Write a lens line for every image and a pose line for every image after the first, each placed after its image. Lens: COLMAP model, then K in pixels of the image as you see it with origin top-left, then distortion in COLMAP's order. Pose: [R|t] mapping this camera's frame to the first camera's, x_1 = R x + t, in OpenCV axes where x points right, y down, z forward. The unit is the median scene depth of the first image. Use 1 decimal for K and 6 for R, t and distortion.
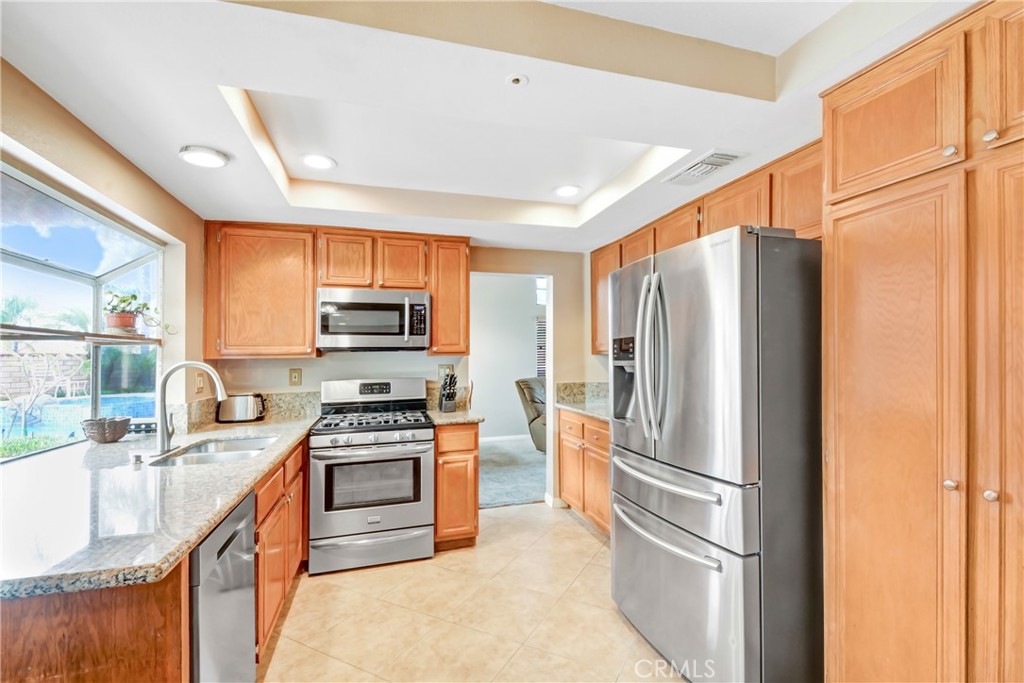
lens RADIAL K [[437.4, 0, 515.7], [0, 437.4, 351.4], [0, 0, 1]] dist [0.024465, -0.000282]
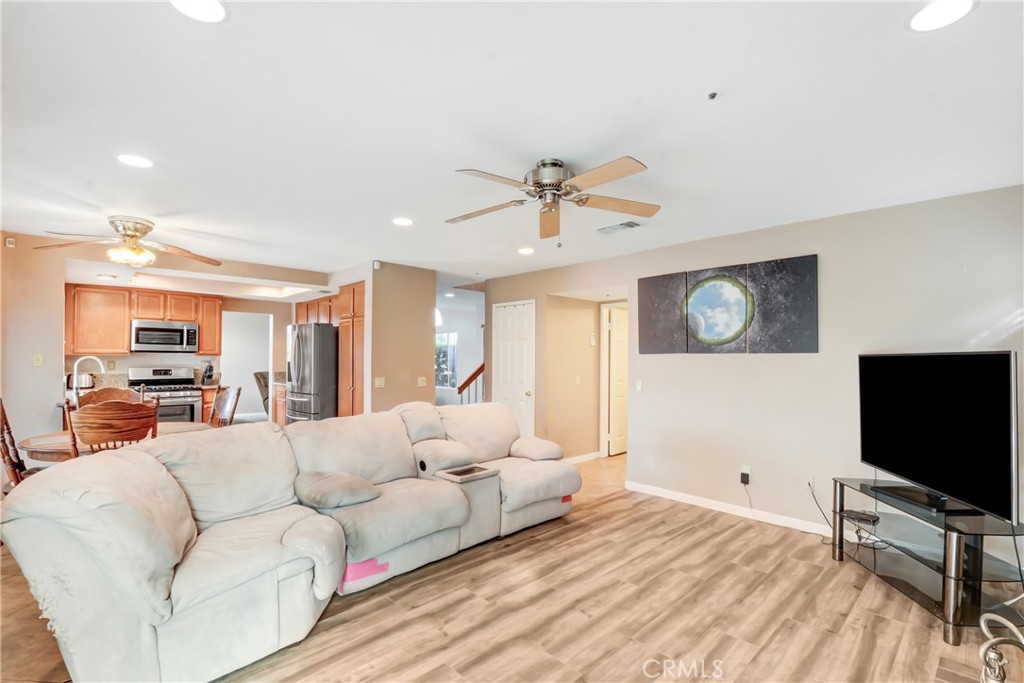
lens RADIAL K [[471.8, 0, 526.3], [0, 471.8, 369.8], [0, 0, 1]] dist [-0.000908, -0.020455]
pose [[0.882054, 0.011158, 0.471017, 0.117521], [-0.028303, 0.999169, 0.029334, -0.031703], [-0.470298, -0.039205, 0.881636, -1.620656]]
